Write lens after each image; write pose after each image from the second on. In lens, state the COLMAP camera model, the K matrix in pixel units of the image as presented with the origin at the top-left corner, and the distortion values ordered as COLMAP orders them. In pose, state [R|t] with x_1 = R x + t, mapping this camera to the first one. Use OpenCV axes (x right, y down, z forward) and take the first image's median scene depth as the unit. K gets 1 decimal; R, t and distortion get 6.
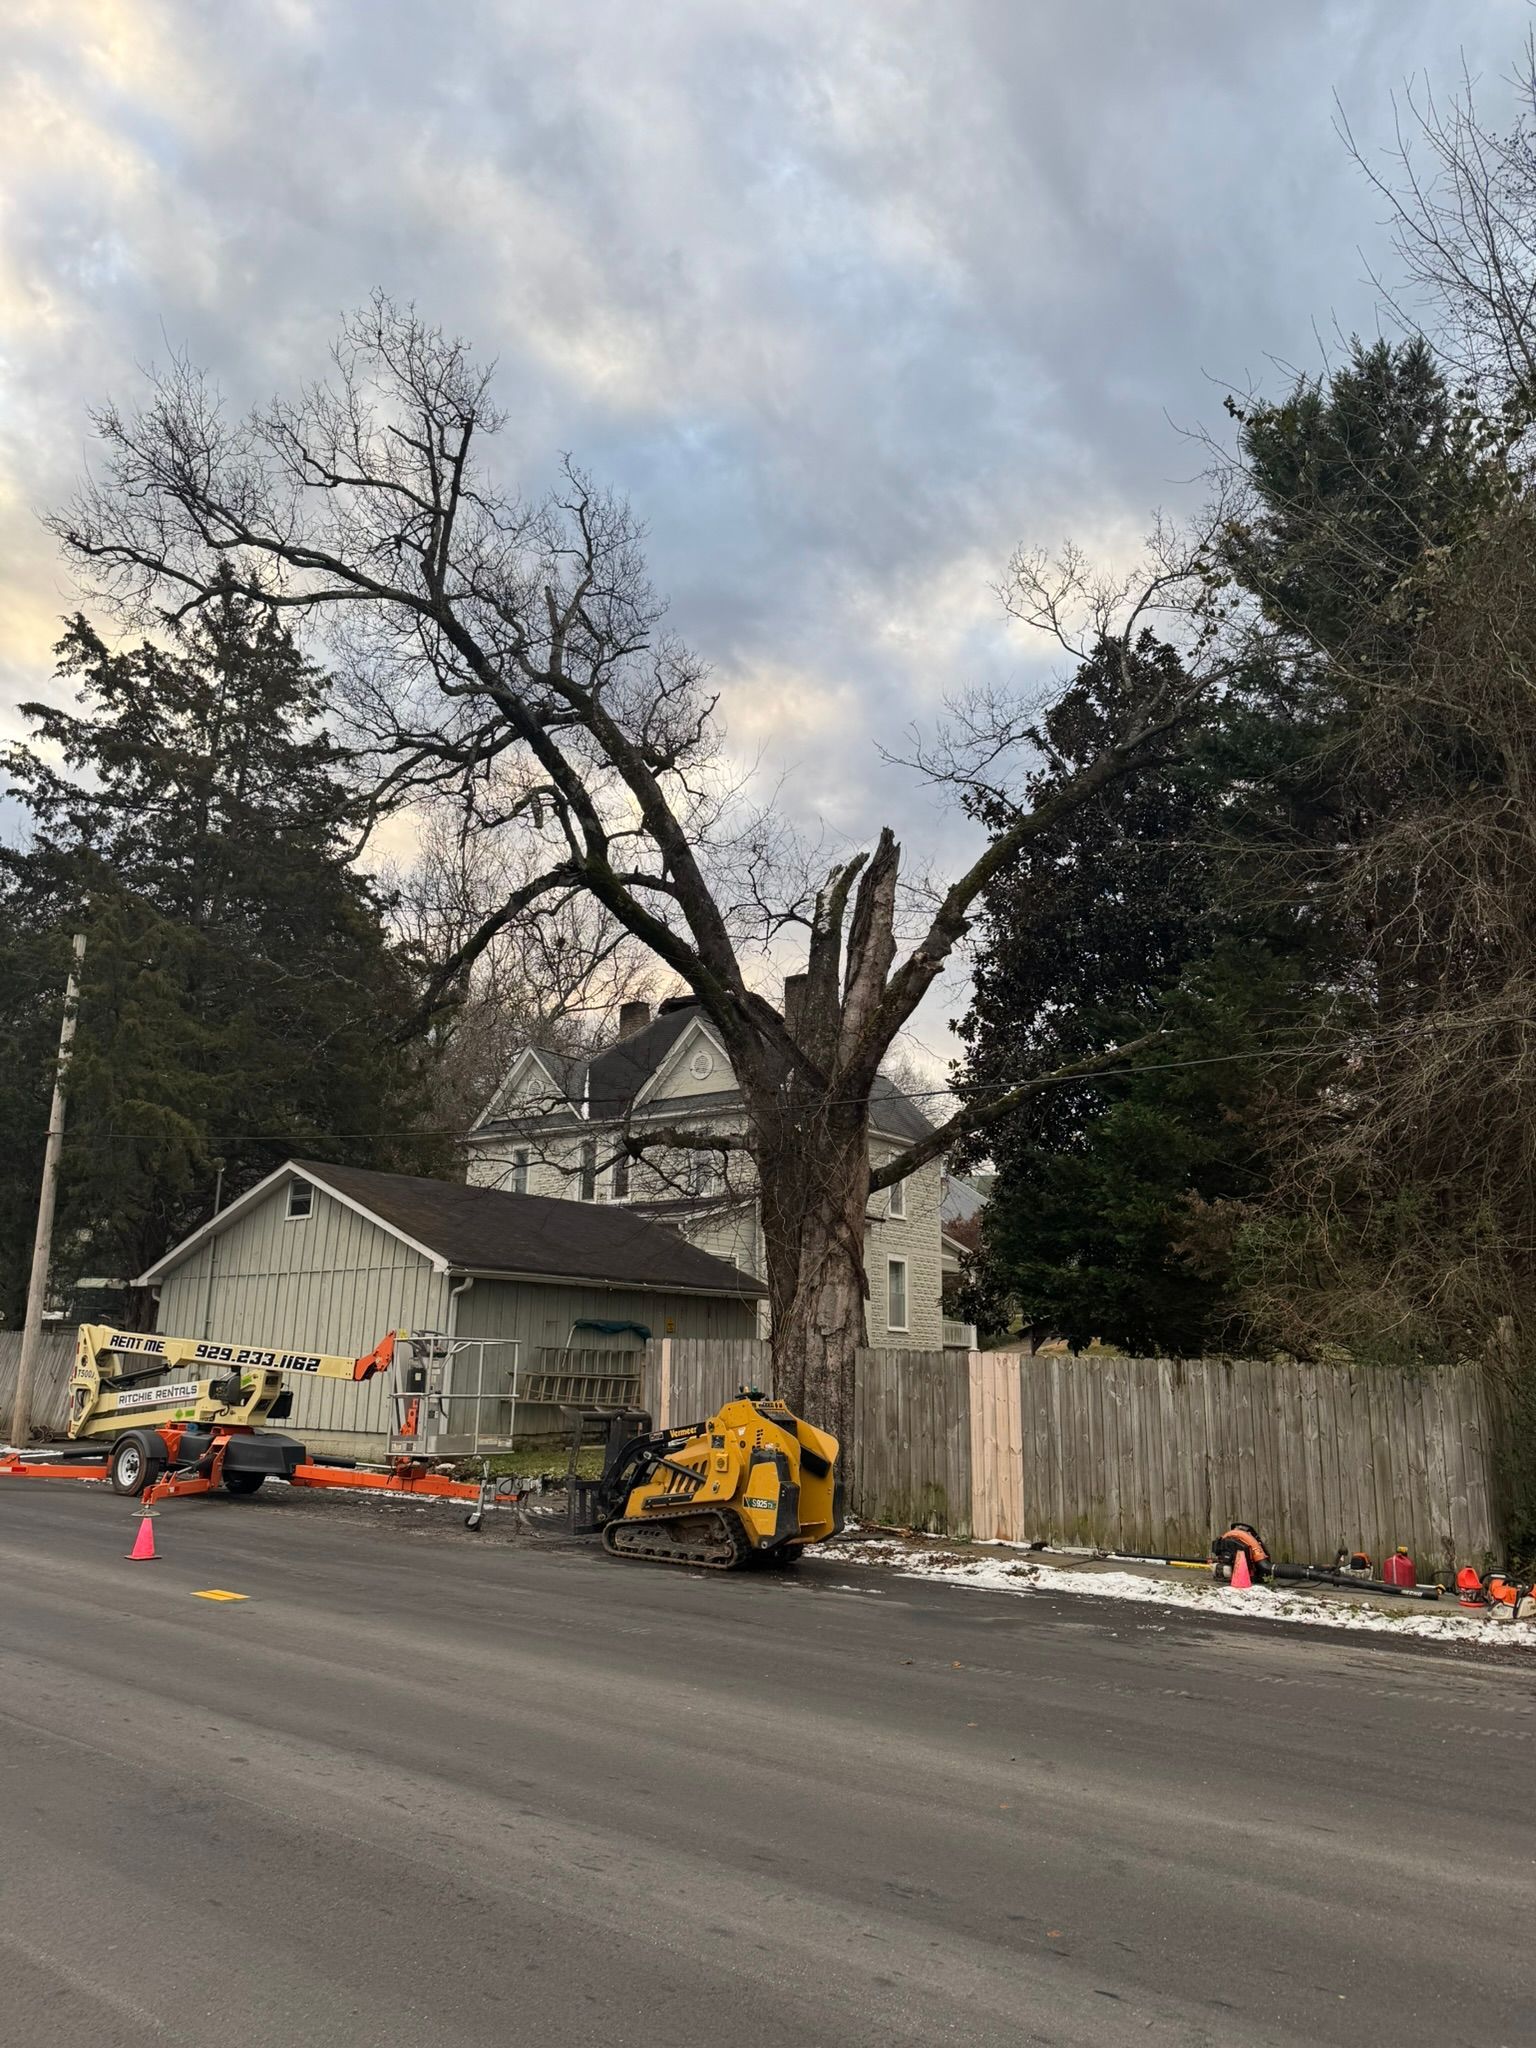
lens RADIAL K [[1411.4, 0, 768.0], [0, 1411.4, 1024.0], [0, 0, 1]] dist [0.111862, -0.182088]
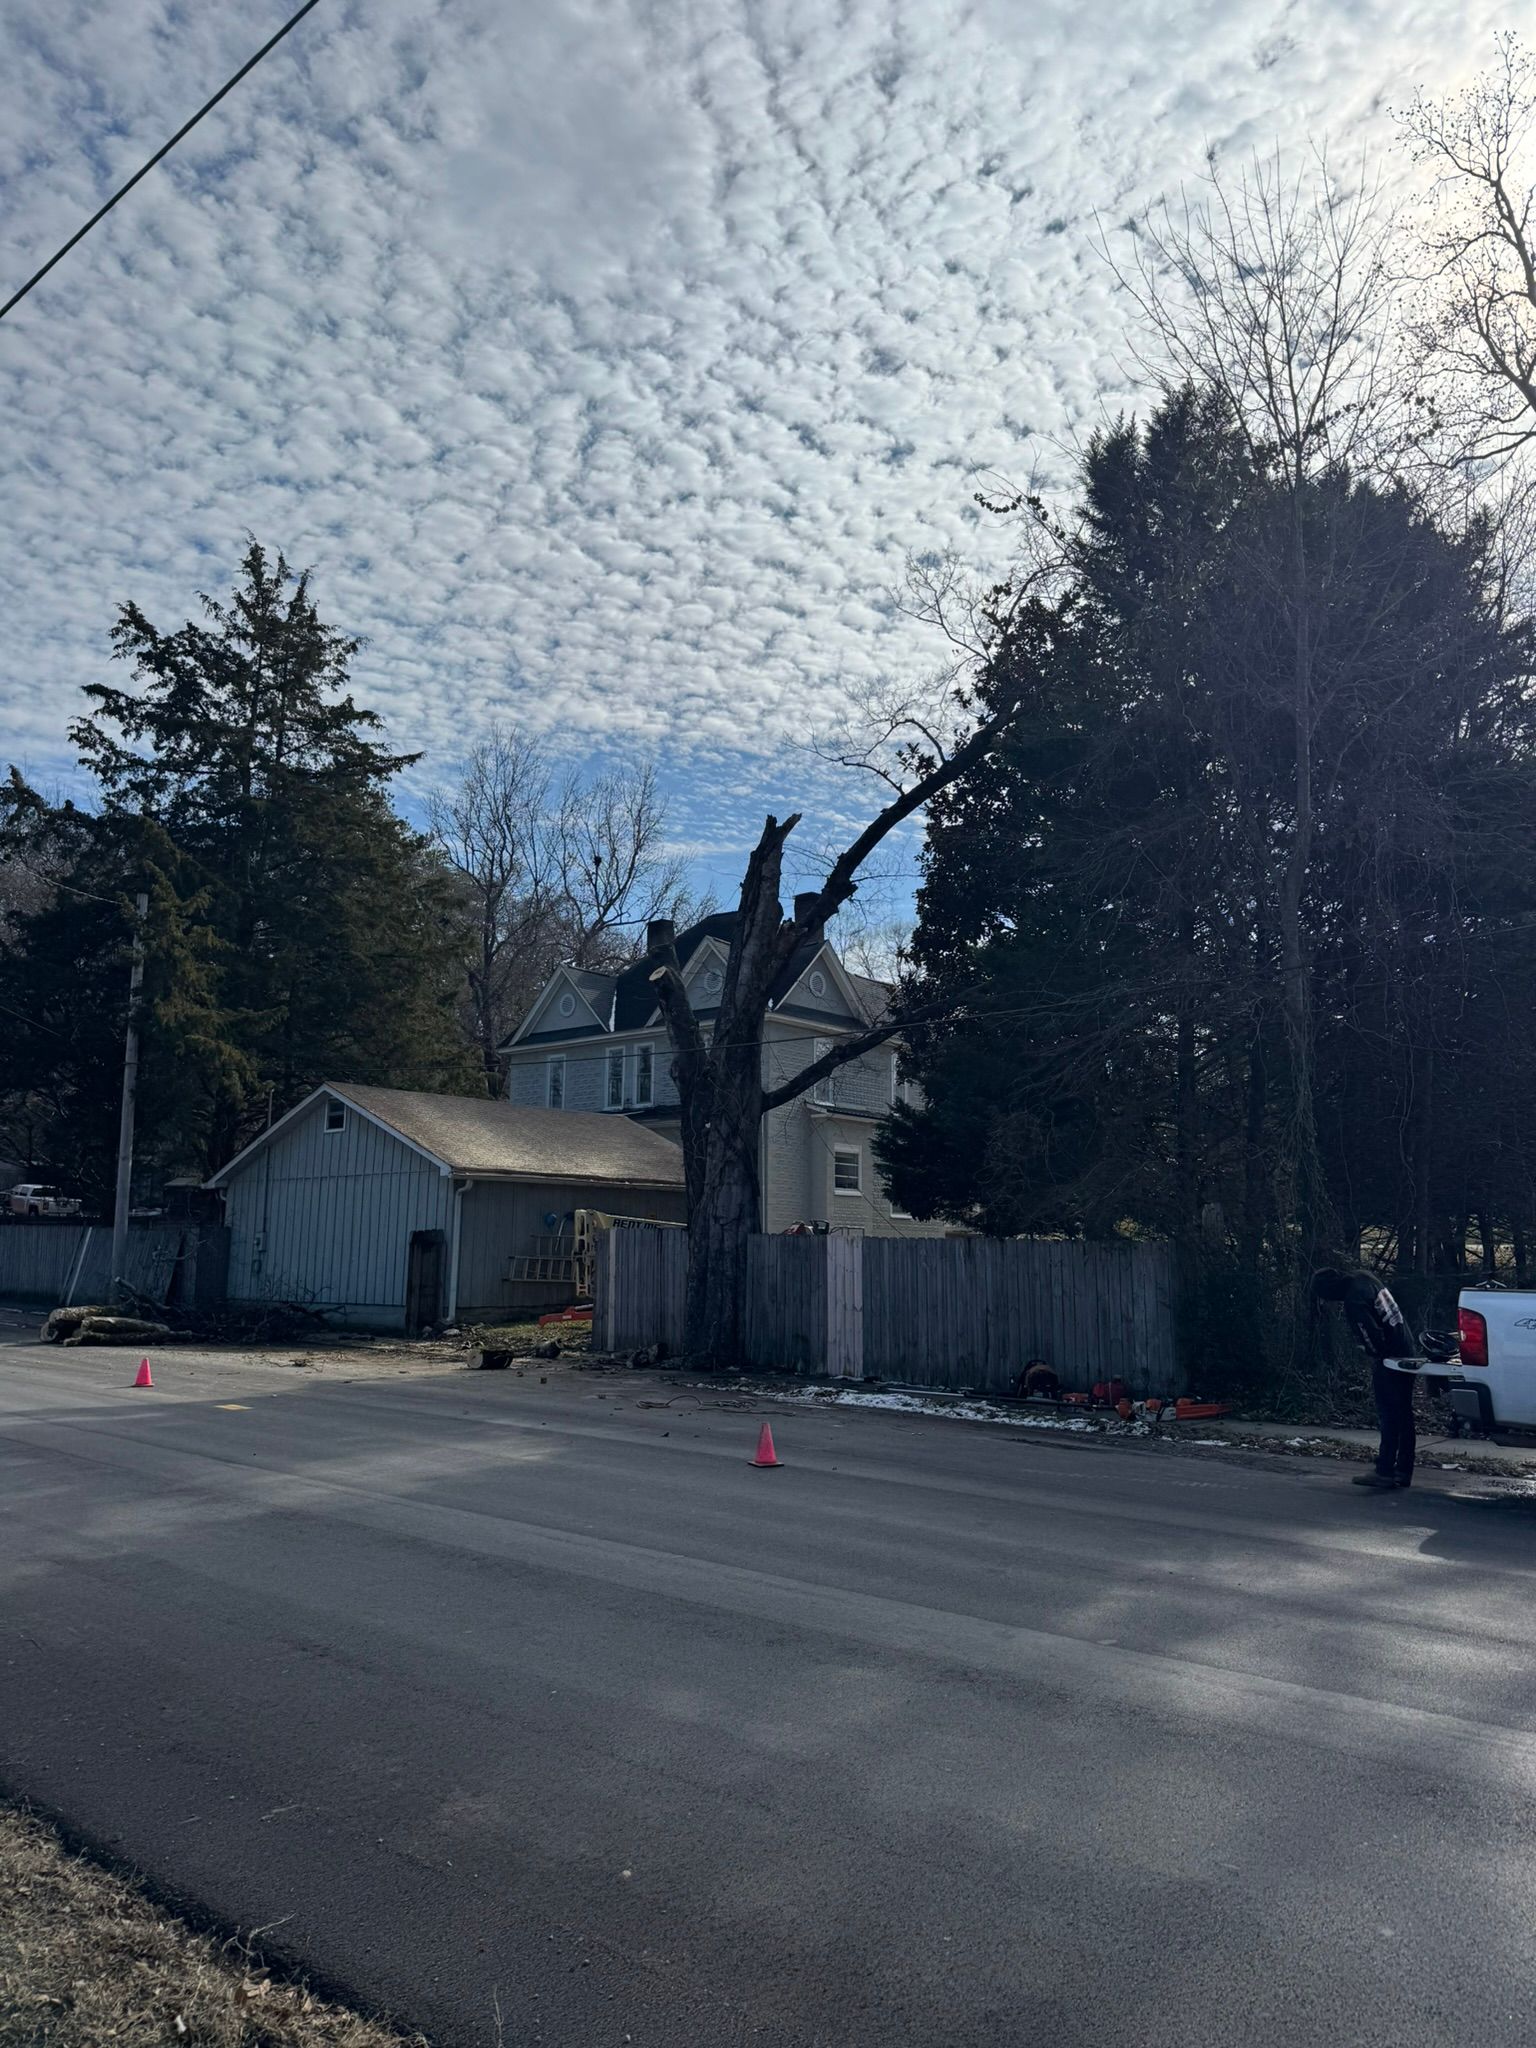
lens RADIAL K [[1411.4, 0, 768.0], [0, 1411.4, 1024.0], [0, 0, 1]] dist [0.111862, -0.182088]
pose [[0.998340, -0.018145, -0.054670, 0.078548], [0.022241, 0.996916, 0.075259, -0.027316], [0.053136, -0.076350, 0.995664, -0.125192]]
